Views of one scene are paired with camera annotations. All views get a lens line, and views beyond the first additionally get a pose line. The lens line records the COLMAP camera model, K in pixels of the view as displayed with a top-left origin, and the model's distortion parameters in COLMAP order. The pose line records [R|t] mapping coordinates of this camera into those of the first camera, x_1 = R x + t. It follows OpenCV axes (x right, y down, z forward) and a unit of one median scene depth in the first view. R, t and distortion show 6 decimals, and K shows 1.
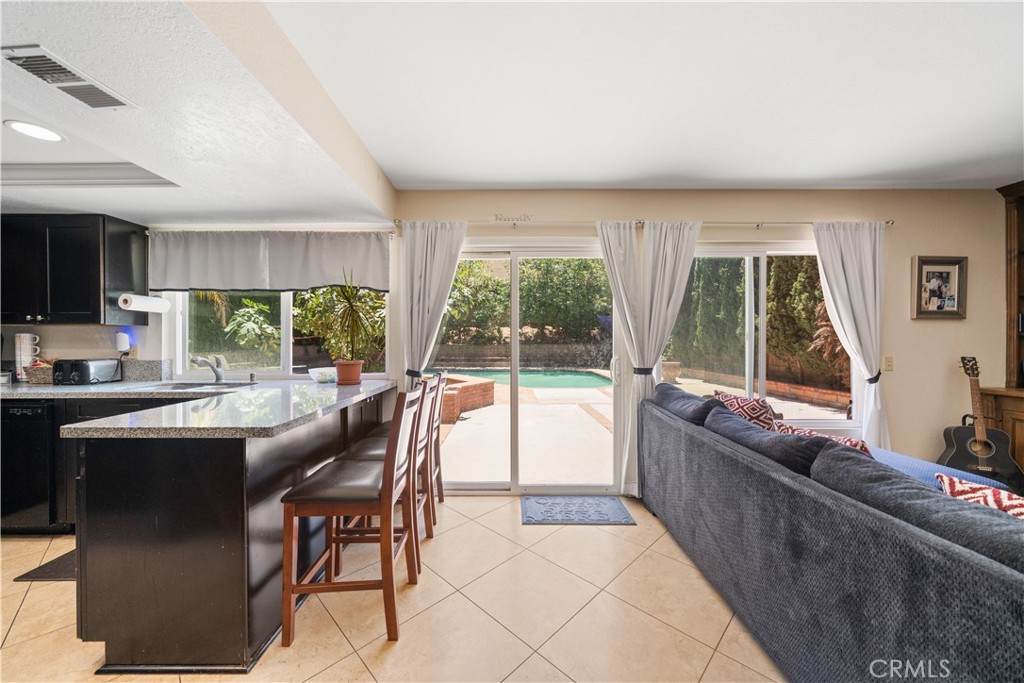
lens RADIAL K [[369.1, 0, 506.7], [0, 369.1, 342.2], [0, 0, 1]] dist [-0.003538, -0.000359]
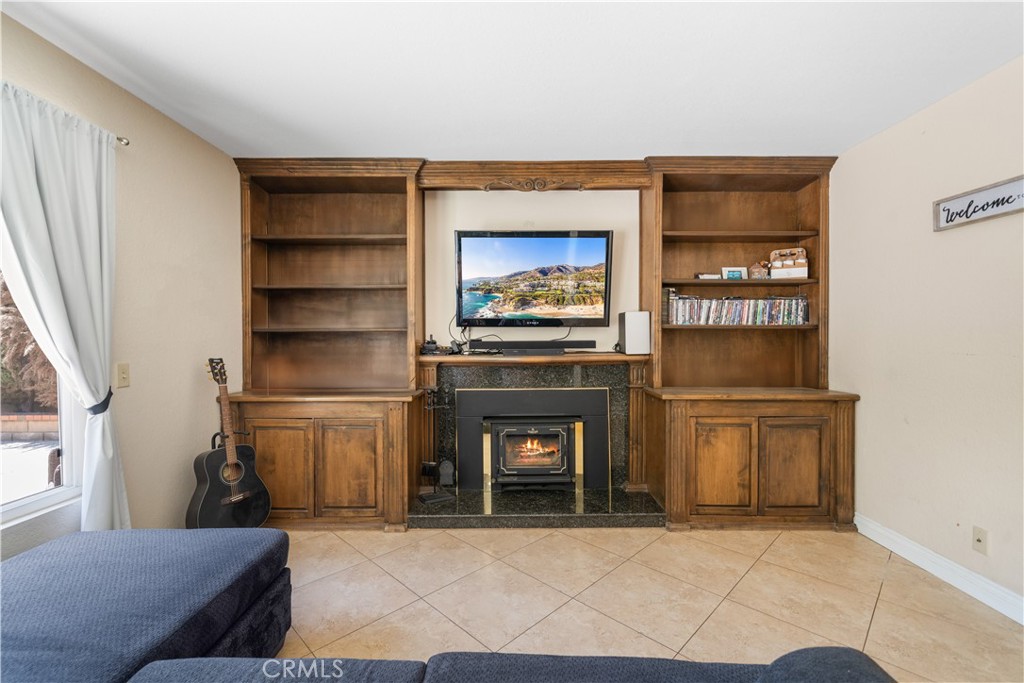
lens RADIAL K [[446.3, 0, 516.6], [0, 446.3, 339.8], [0, 0, 1]] dist [0.003048, -0.001776]
pose [[0.007131, -0.010938, 0.999915, 0.304786], [0.005180, 0.999927, 0.010901, -0.006143], [-0.999961, 0.005102, 0.007187, 0.342552]]
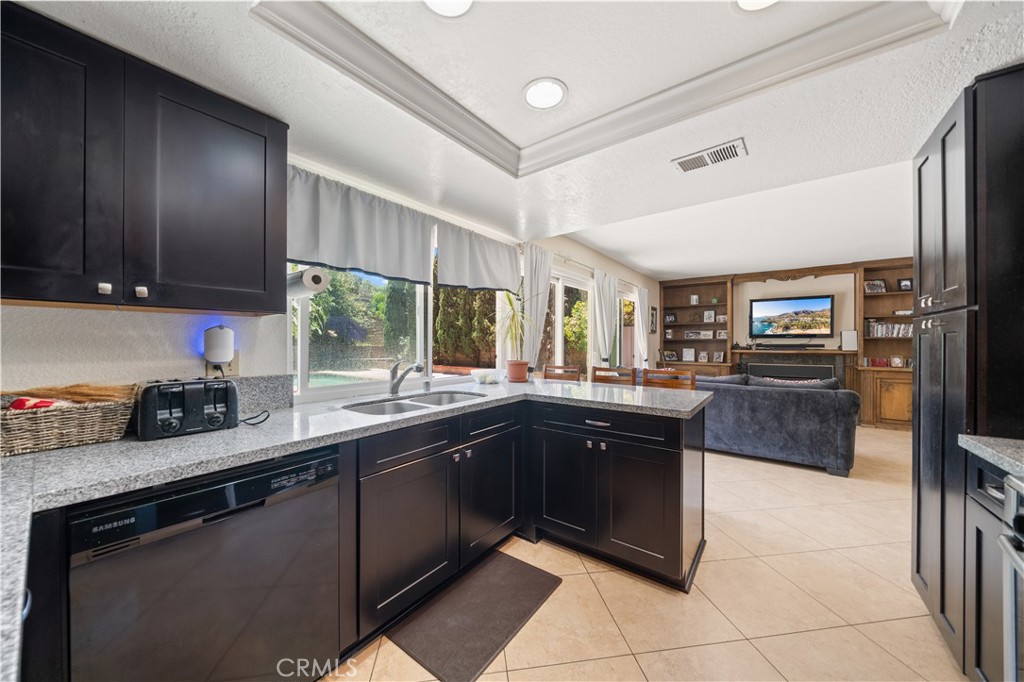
lens RADIAL K [[351.5, 0, 510.9], [0, 351.5, 343.8], [0, 0, 1]] dist [-0.005774, -0.000274]
pose [[0.609658, -0.004317, 0.792653, -1.206122], [0.001889, 0.999990, 0.003993, -0.004443], [-0.792662, -0.000937, 0.609660, 0.349970]]
